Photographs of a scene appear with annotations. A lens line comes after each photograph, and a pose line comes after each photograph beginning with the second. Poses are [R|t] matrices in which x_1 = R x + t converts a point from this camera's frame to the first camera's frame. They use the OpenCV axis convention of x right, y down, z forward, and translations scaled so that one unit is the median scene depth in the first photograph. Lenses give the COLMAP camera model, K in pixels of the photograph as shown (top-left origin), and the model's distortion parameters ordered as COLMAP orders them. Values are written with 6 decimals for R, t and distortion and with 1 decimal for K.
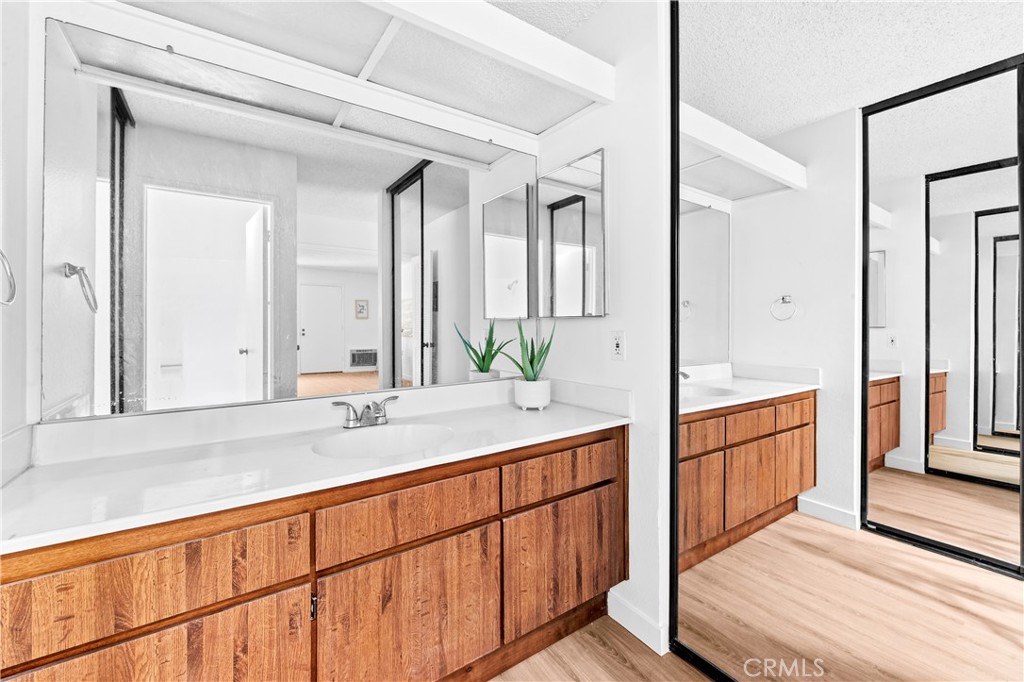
lens RADIAL K [[408.1, 0, 506.1], [0, 408.1, 322.9], [0, 0, 1]] dist [-0.001438, -0.000251]
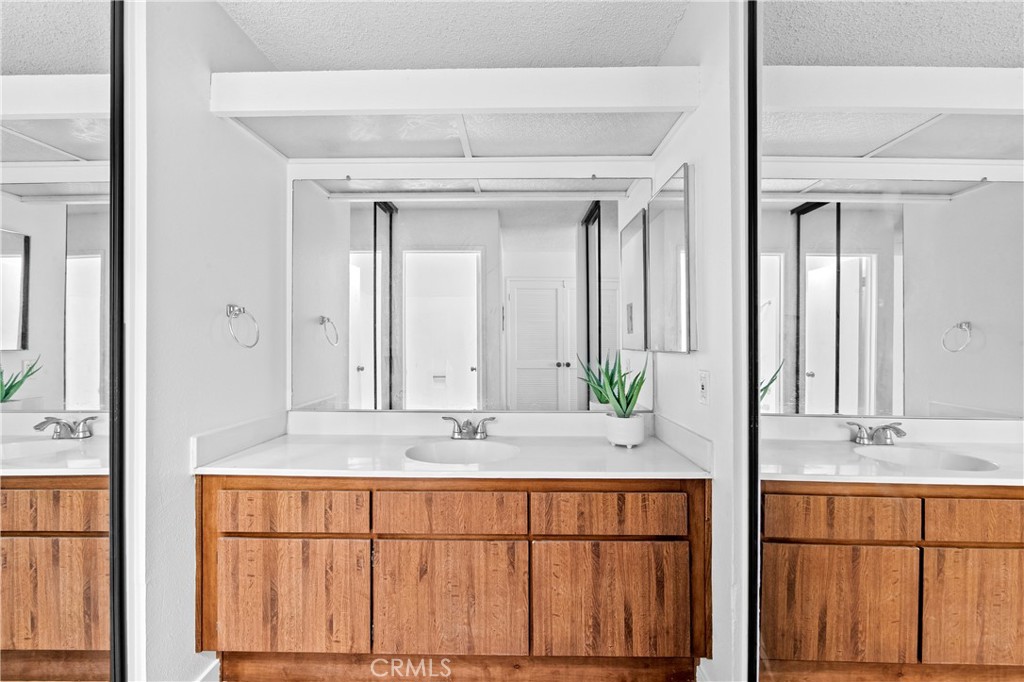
lens RADIAL K [[406.3, 0, 512.5], [0, 406.3, 344.7], [0, 0, 1]] dist [-0.004741, -0.000399]
pose [[0.824984, 0.008815, -0.565088, 0.538809], [-0.005551, 0.999957, 0.007495, -0.049085], [0.565129, -0.003047, 0.824997, 0.074053]]
